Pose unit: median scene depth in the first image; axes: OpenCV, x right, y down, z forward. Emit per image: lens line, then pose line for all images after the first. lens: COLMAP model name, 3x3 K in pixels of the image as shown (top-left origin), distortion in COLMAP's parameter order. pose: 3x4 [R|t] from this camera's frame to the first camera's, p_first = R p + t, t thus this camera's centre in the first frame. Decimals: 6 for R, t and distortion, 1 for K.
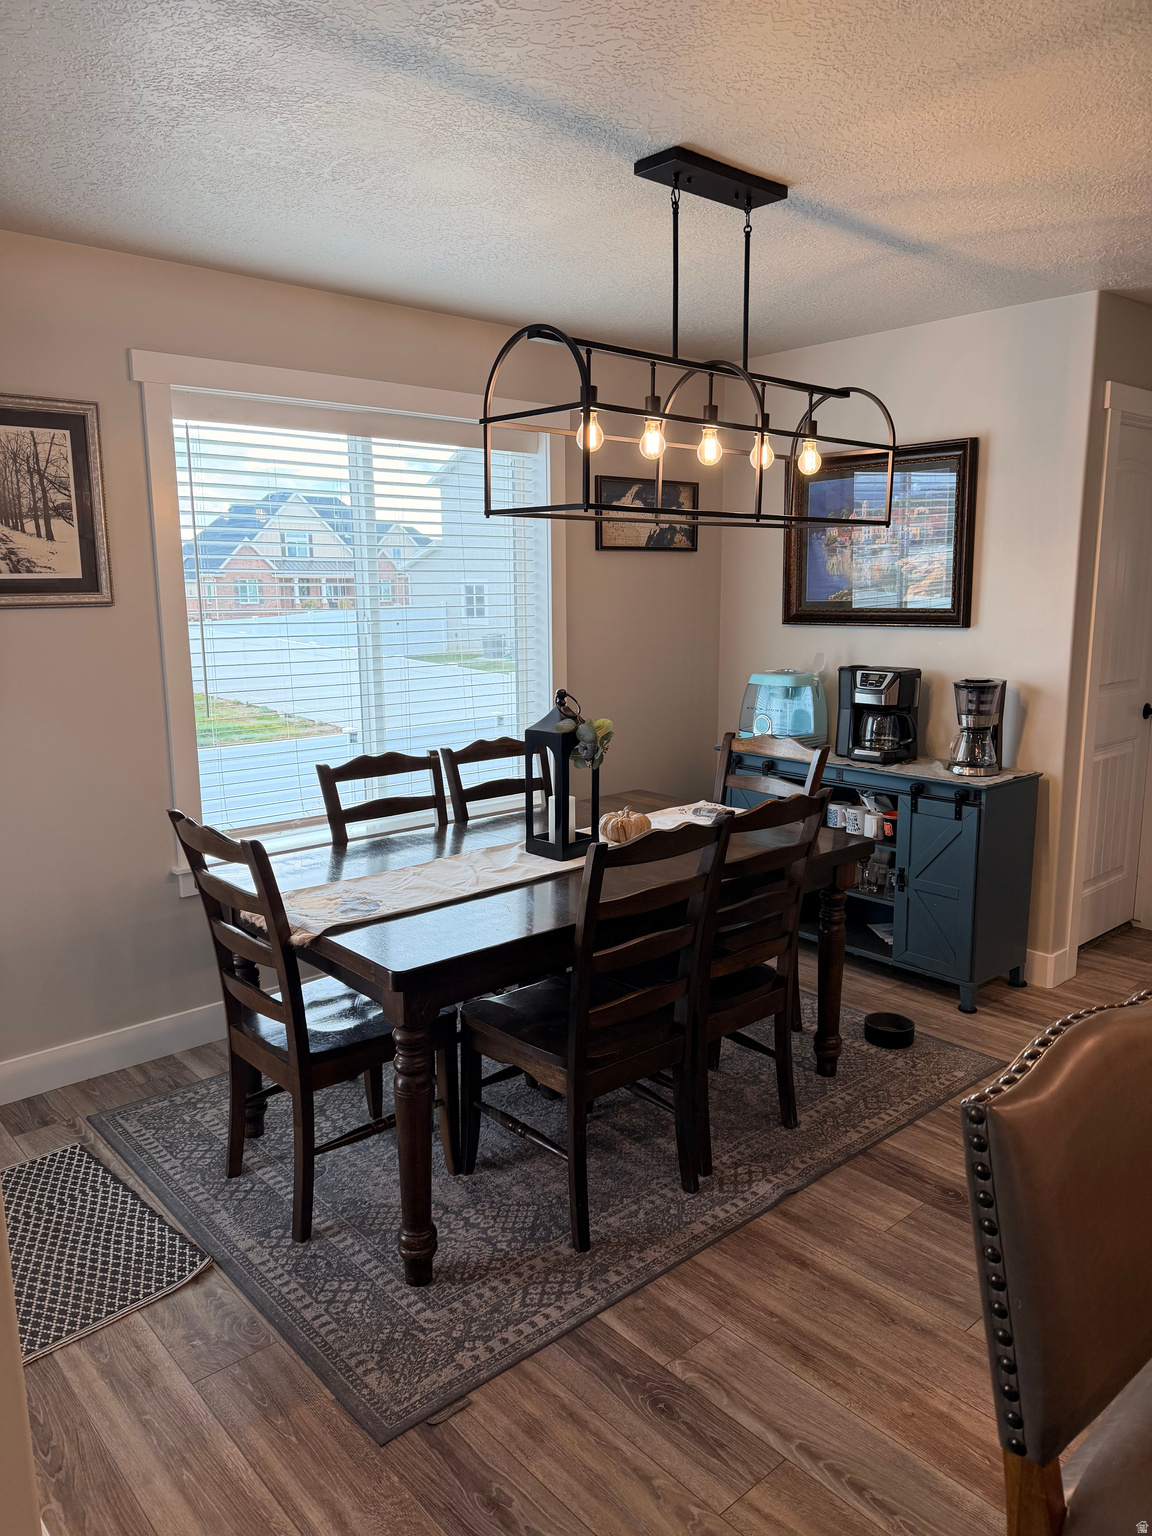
lens RADIAL K [[1078.7, 0, 576.0], [0, 1078.7, 768.0], [0, 0, 1]] dist [0.043922, -0.061676]
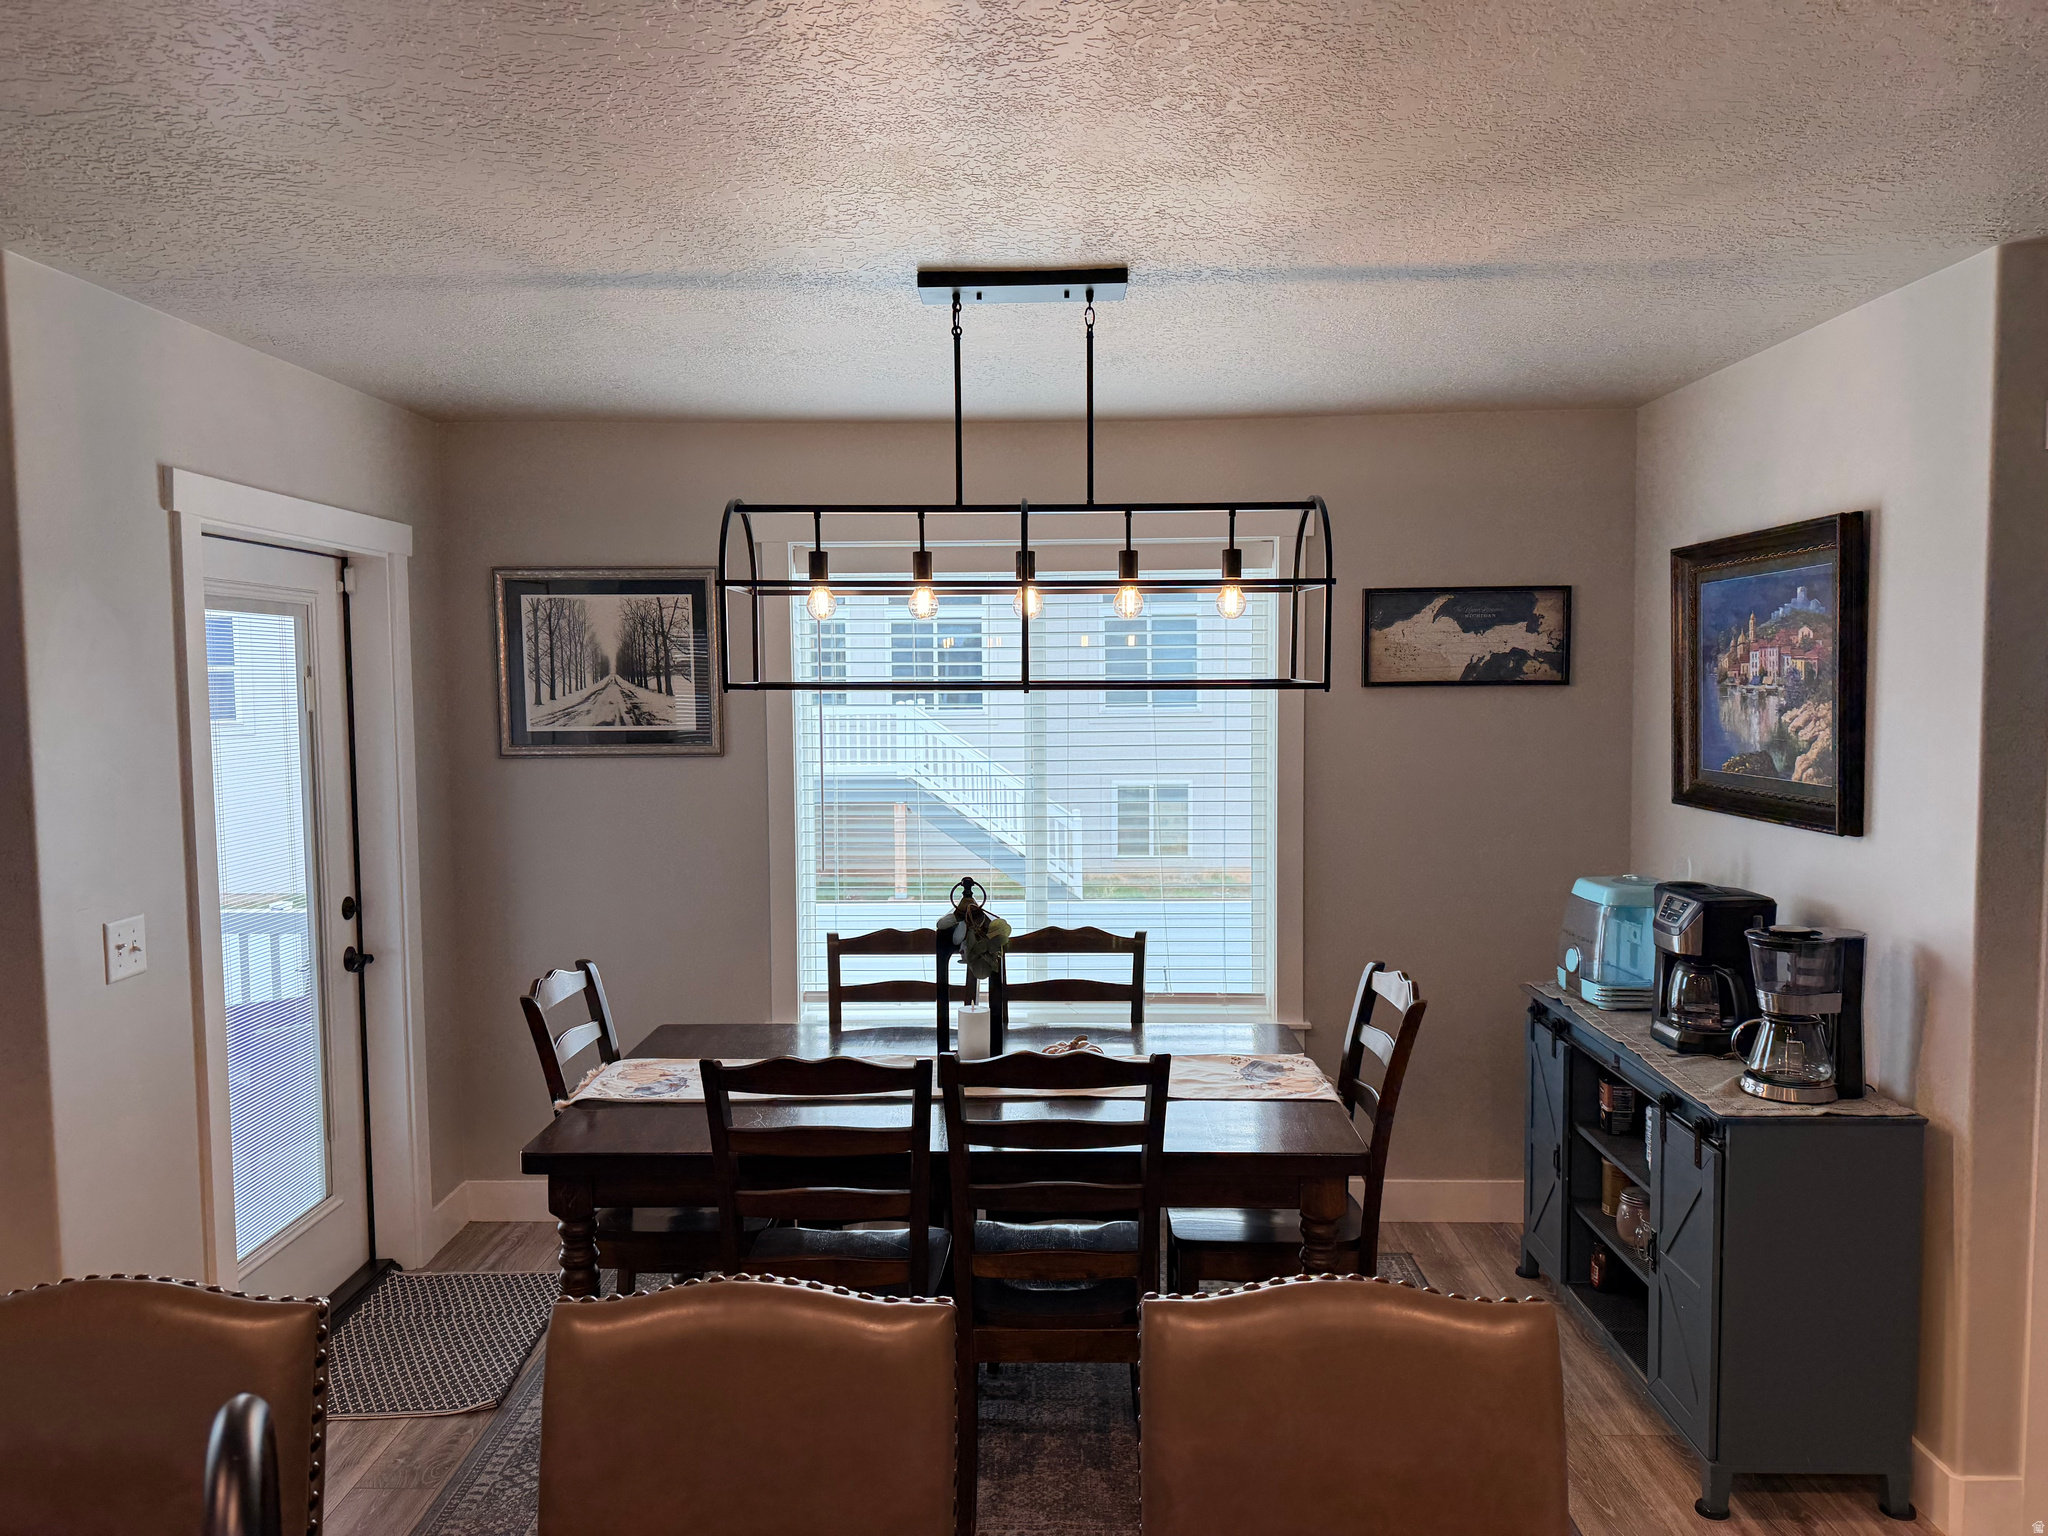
lens RADIAL K [[1429.1, 0, 1024.0], [0, 1429.1, 768.0], [0, 0, 1]] dist [0.038262, -0.000348]
pose [[0.734505, 0.047498, -0.676938, 0.709019], [-0.111712, 0.992401, -0.051579, -0.099622], [0.669345, 0.113507, 0.734230, 0.192365]]
